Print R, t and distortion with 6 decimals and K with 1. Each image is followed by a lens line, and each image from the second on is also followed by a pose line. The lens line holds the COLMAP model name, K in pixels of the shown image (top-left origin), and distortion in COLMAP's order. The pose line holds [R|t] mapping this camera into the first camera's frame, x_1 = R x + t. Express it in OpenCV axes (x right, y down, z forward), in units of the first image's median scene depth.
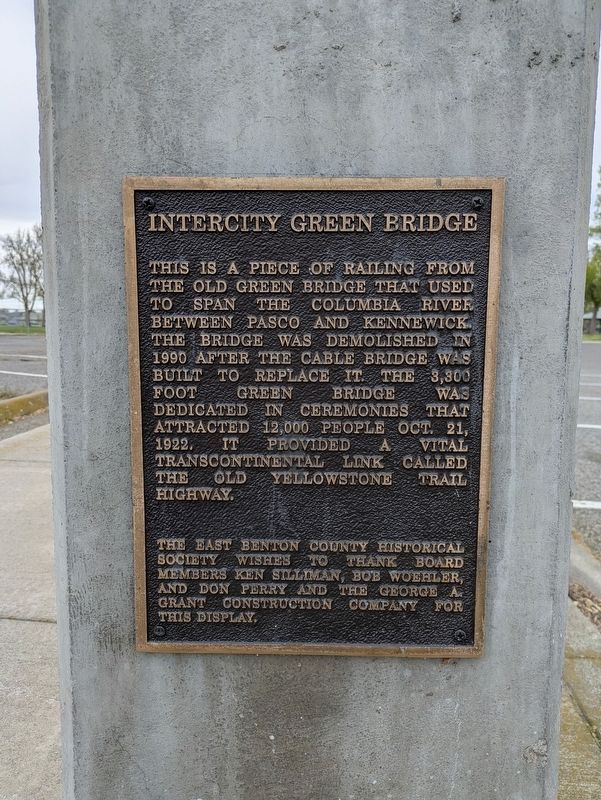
lens RADIAL K [[622.2, 0, 300.5], [0, 622.2, 400.0], [0, 0, 1]] dist [0.038739, -0.001008]
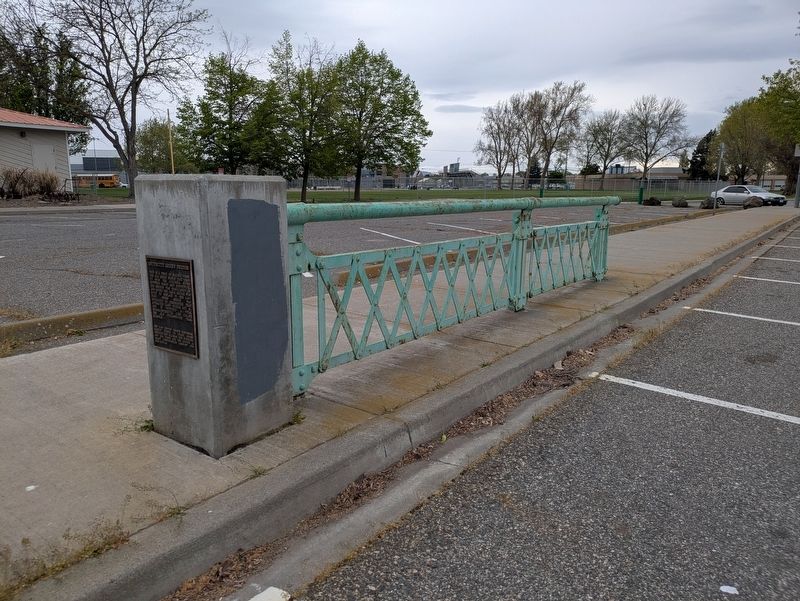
lens RADIAL K [[622.2, 0, 400.0], [0, 622.2, 300.5], [0, 0, 1]] dist [0.038739, -0.001008]
pose [[0.822280, 0.101242, -0.560005, 1.245535], [-0.061244, 0.994076, 0.089790, -0.161181], [0.565778, -0.039535, 0.823609, -0.597104]]
